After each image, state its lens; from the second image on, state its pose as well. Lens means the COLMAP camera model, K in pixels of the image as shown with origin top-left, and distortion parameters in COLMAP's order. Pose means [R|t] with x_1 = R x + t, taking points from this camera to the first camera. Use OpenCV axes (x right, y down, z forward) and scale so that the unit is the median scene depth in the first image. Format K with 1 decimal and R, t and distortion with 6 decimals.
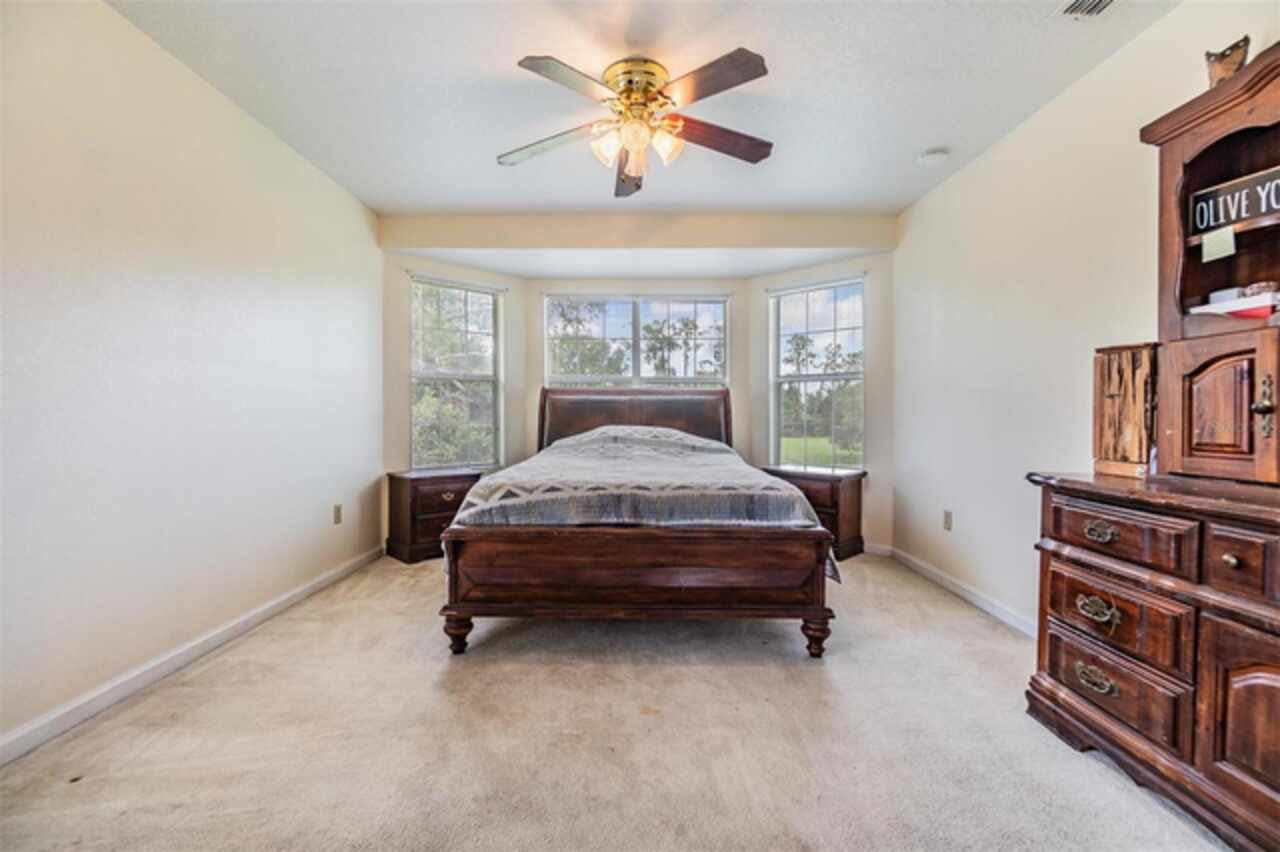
lens RADIAL K [[556.4, 0, 632.9], [0, 556.4, 427.1], [0, 0, 1]] dist [-0.000656, -0.000092]
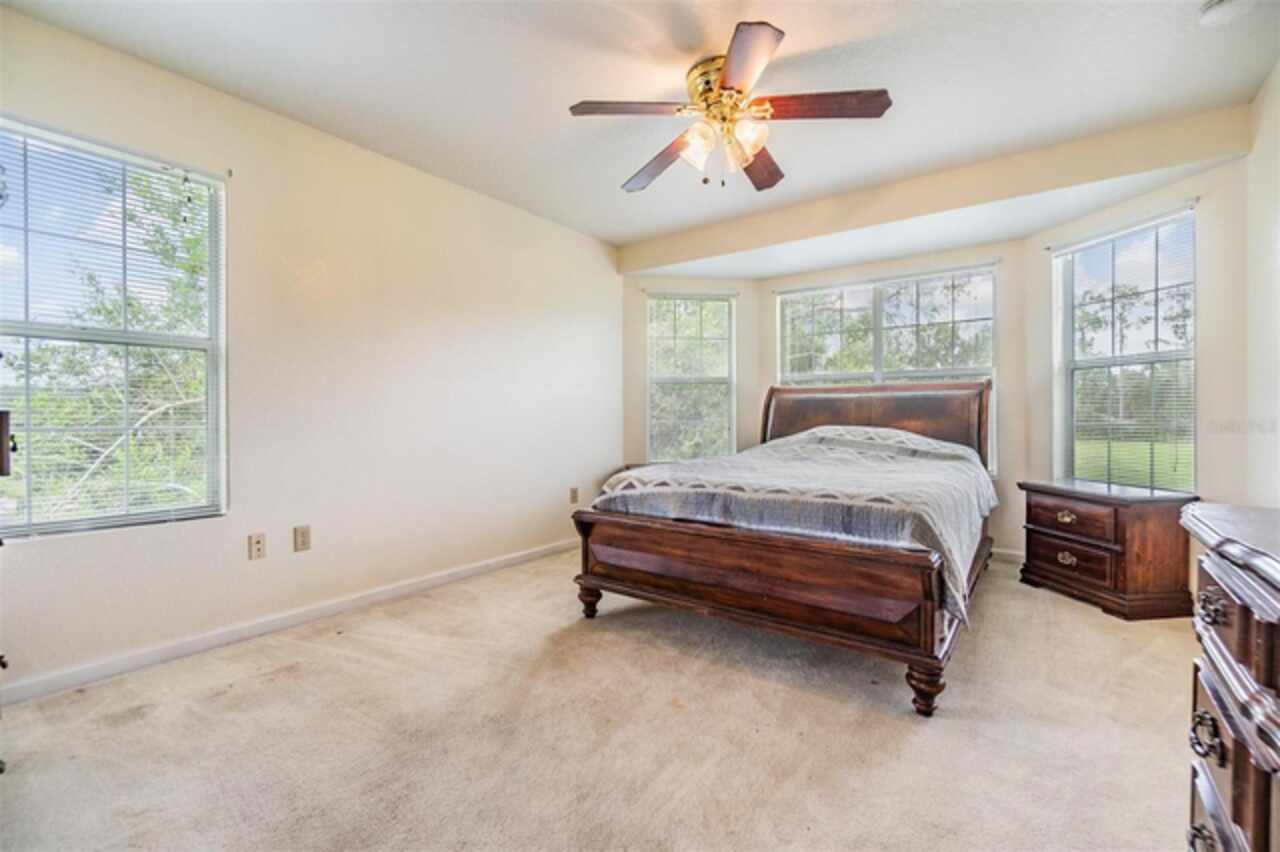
lens RADIAL K [[559.6, 0, 640.0], [0, 559.6, 426.0], [0, 0, 1]] dist [0.000936, 0.000185]
pose [[0.807907, 0.006165, -0.589278, 0.462494], [-0.007809, 0.999969, -0.000245, 0.000837], [0.589259, 0.004800, 0.807930, 0.103636]]
